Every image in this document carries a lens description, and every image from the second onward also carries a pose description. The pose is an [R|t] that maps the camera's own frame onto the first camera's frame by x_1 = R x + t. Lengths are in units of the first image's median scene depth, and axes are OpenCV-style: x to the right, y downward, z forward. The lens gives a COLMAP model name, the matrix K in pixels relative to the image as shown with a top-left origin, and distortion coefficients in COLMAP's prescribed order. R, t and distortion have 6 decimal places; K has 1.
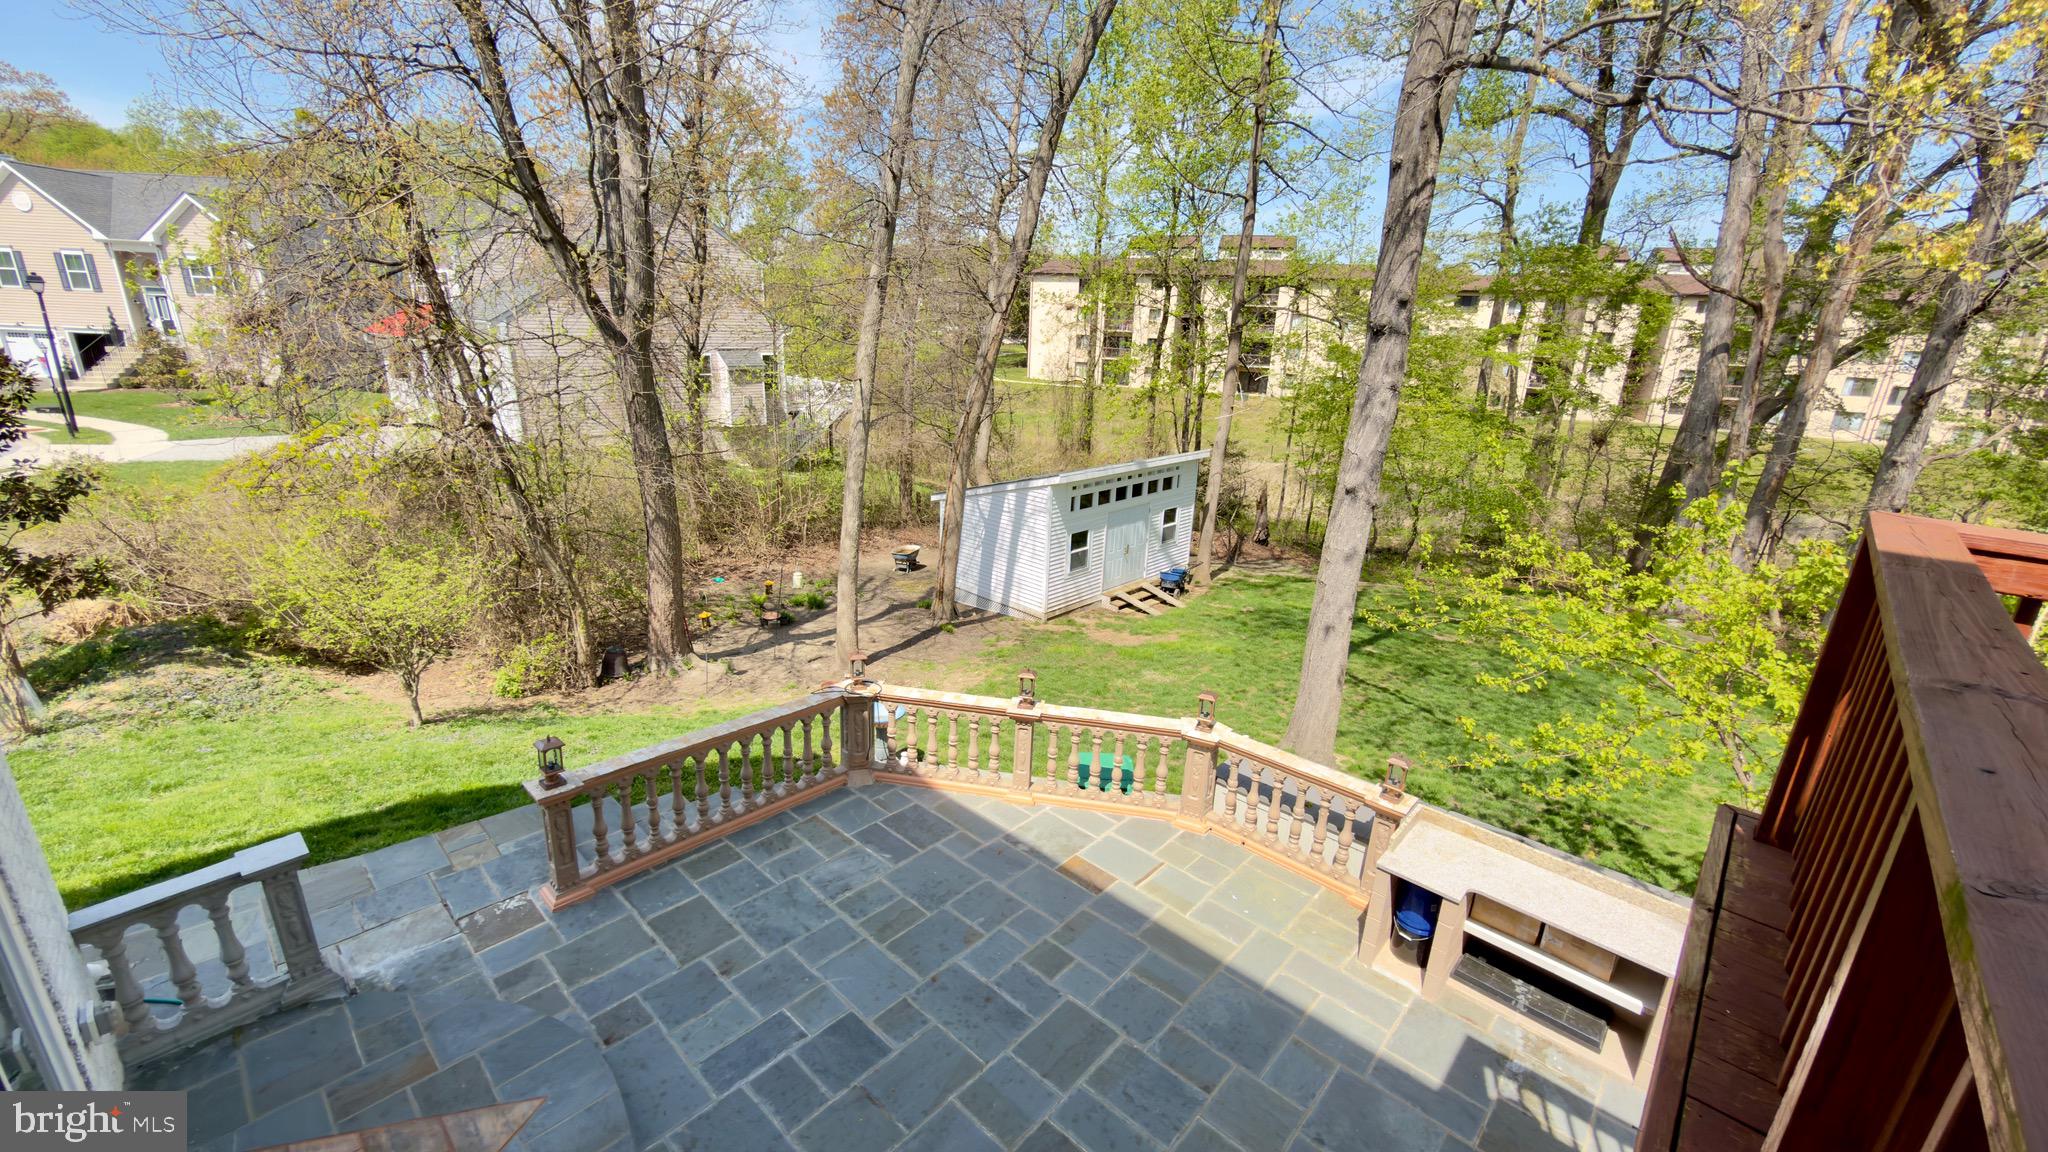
lens RADIAL K [[820.2, 0, 1030.2], [0, 820.2, 565.0], [0, 0, 1]] dist [0.000389, 0.000075]
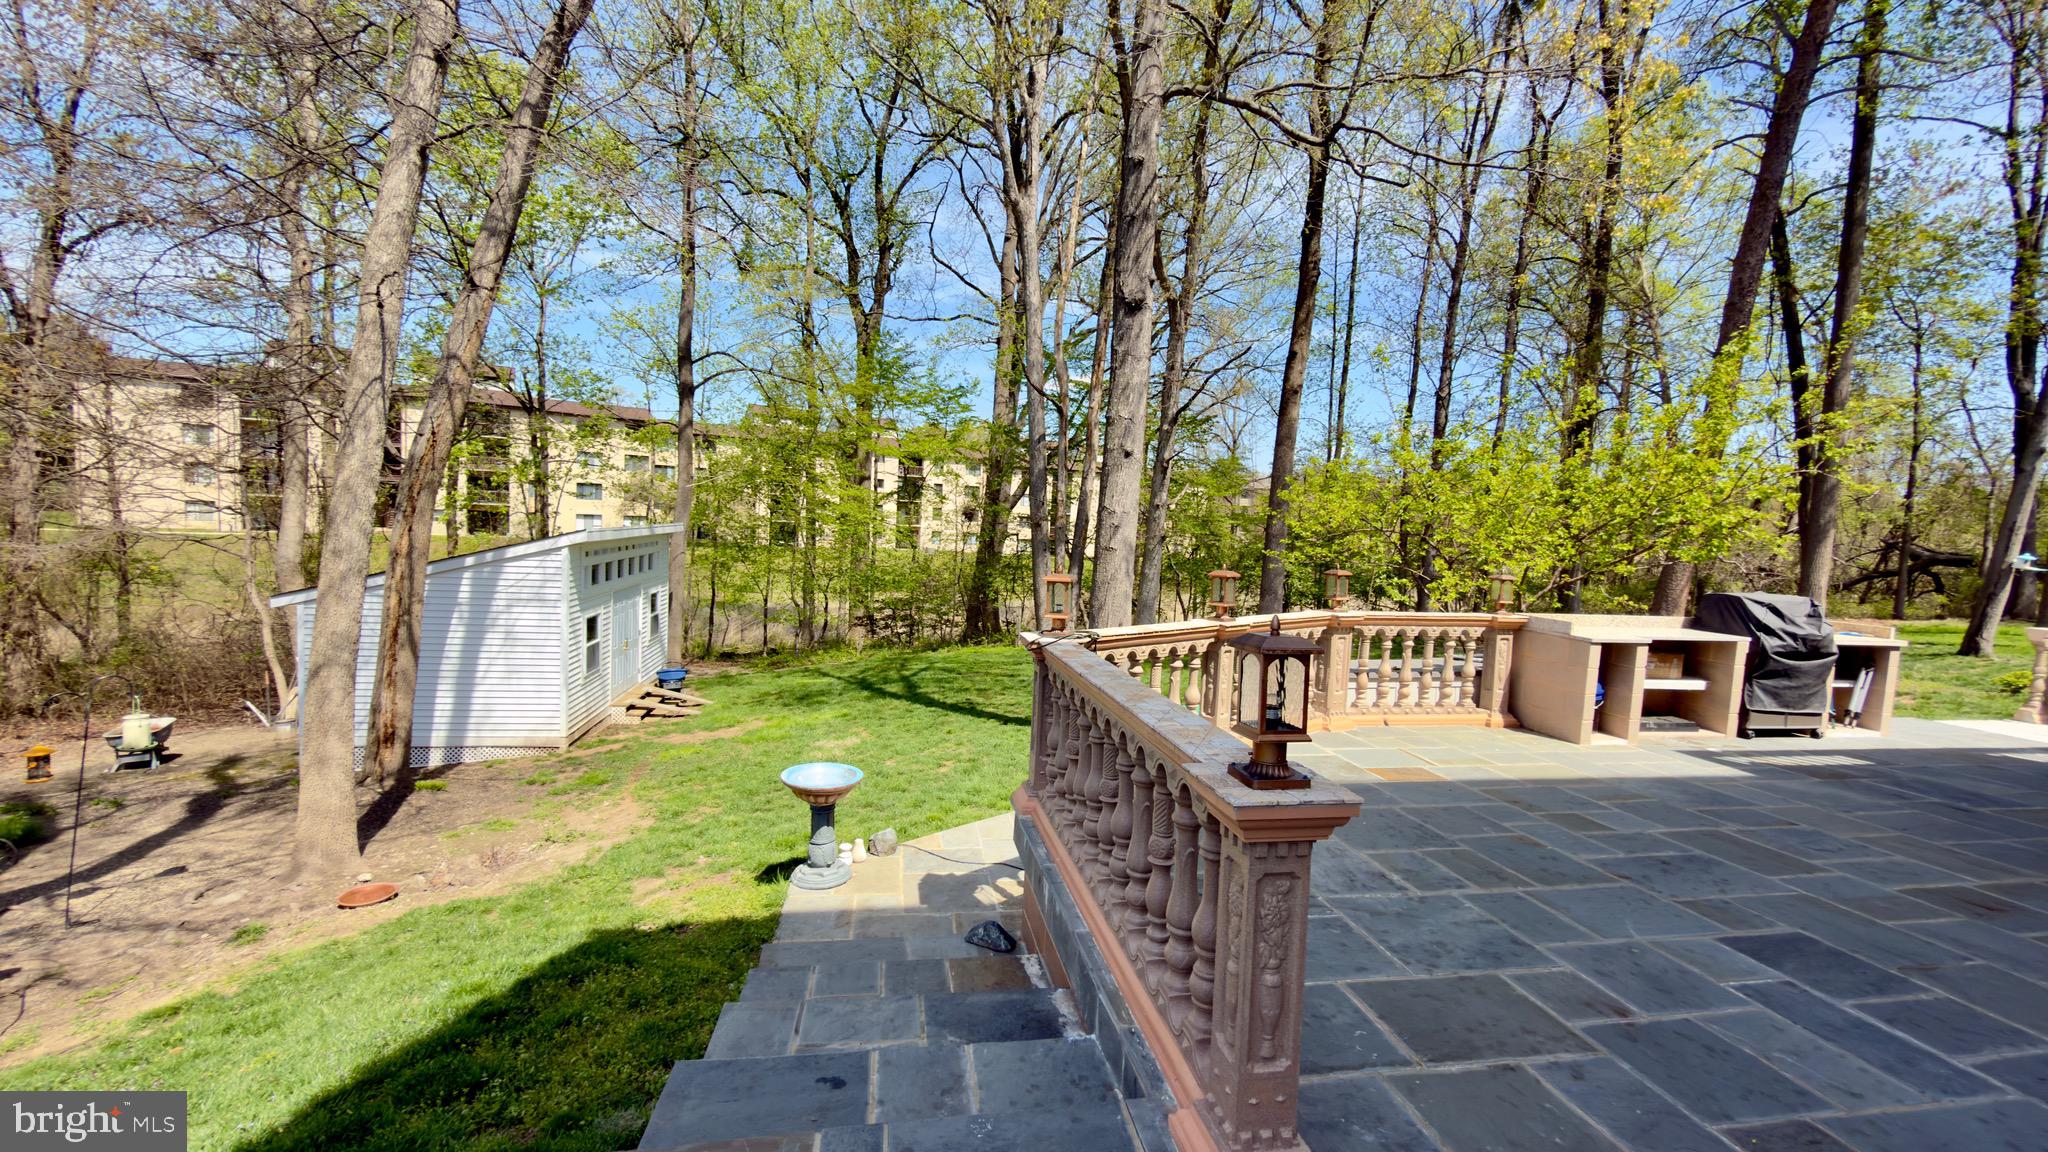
lens RADIAL K [[820.2, 0, 1034.3], [0, 820.2, 571.2], [0, 0, 1]] dist [0.000389, 0.000075]
pose [[0.602229, -0.063357, 0.795805, -0.269330], [0.209373, 0.974487, -0.080862, 0.059527], [-0.770378, 0.215317, 0.600130, 0.260946]]
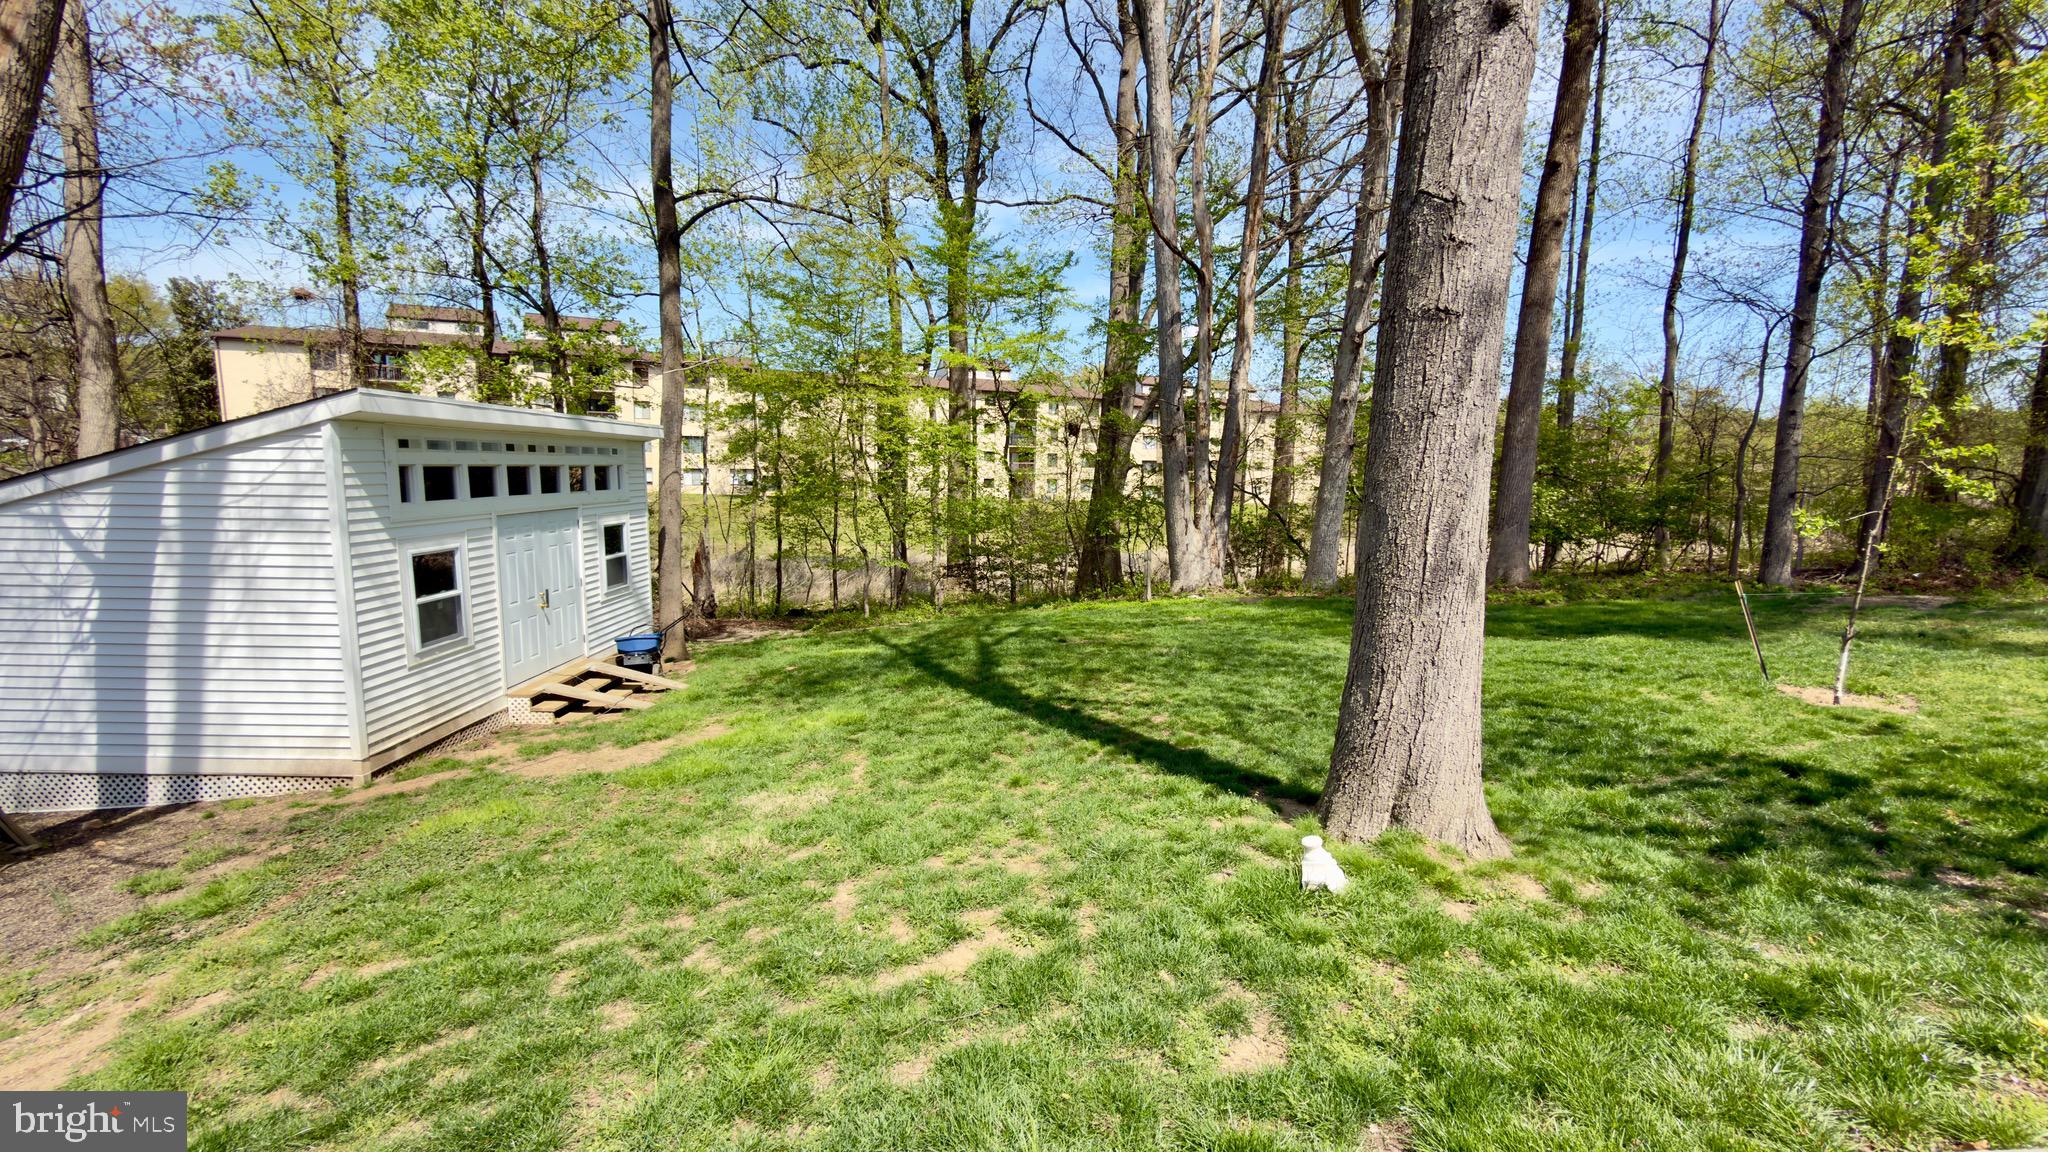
lens RADIAL K [[820.2, 0, 1024.4], [0, 820.2, 576.9], [0, 0, 1]] dist [0.000389, 0.000075]
pose [[0.718369, -0.117793, 0.685617, -0.012900], [0.213681, 0.975278, -0.056330, 0.061291], [-0.662032, 0.186969, 0.725780, 0.481862]]
